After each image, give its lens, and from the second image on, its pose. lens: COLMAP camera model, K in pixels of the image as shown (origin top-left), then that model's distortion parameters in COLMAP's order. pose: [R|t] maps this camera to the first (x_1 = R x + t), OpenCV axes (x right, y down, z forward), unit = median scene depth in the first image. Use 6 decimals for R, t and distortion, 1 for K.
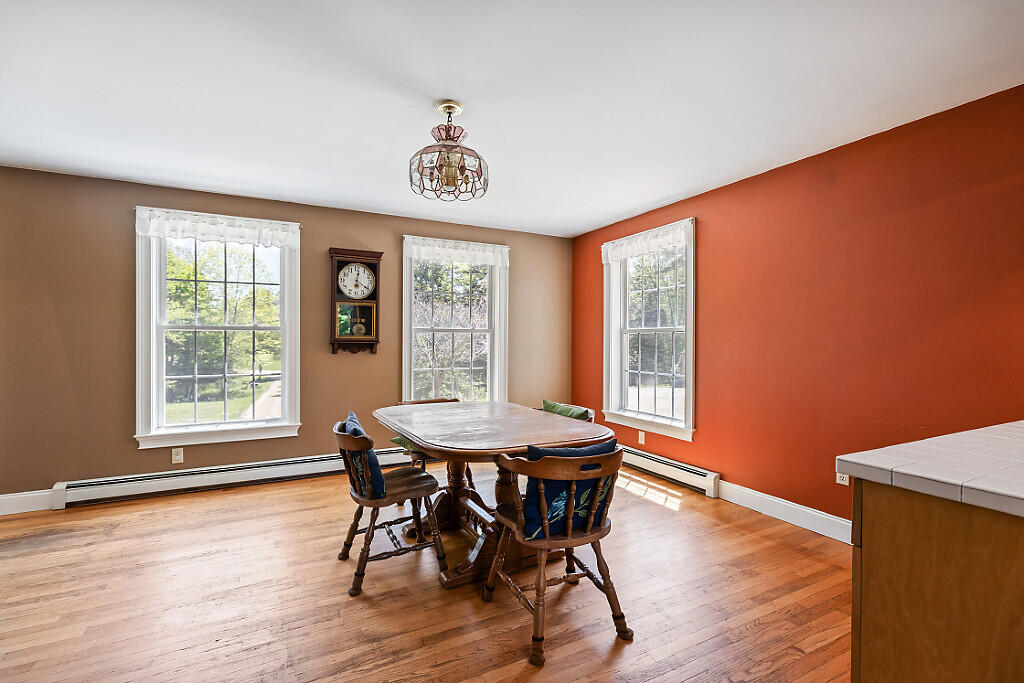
lens RADIAL K [[458.4, 0, 505.2], [0, 458.4, 336.6], [0, 0, 1]] dist [0.000463, 0.000199]
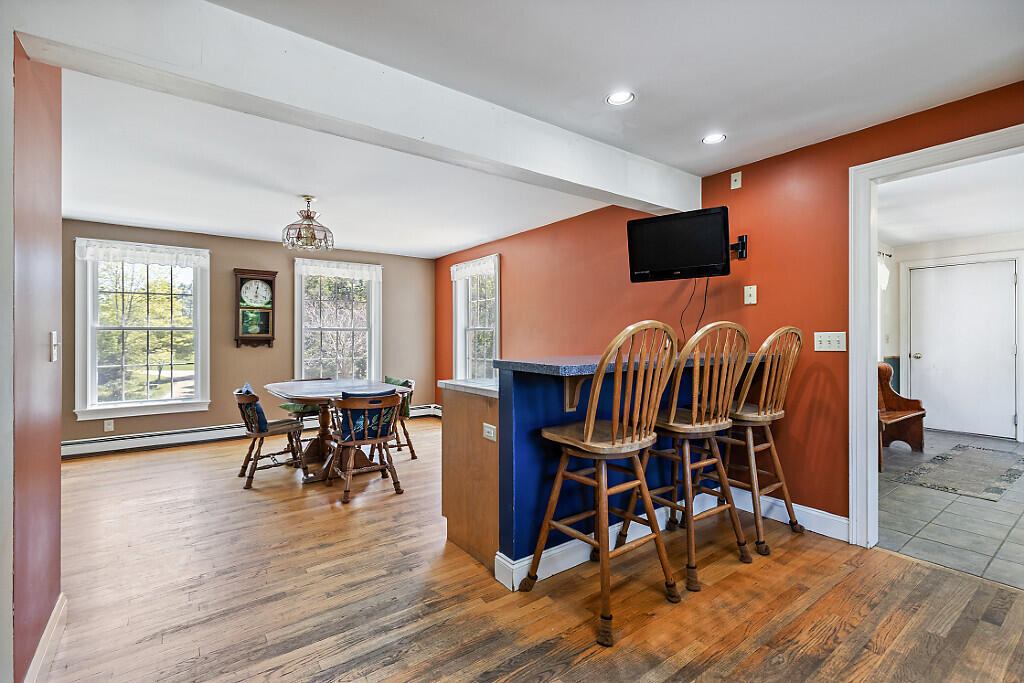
lens RADIAL K [[459.5, 0, 510.1], [0, 459.5, 329.1], [0, 0, 1]] dist [-0.000035, 0.000071]
pose [[0.986701, -0.003130, 0.162519, 0.205062], [0.004332, 0.999966, -0.007038, -0.004058], [-0.162491, 0.007648, 0.986680, -0.480310]]
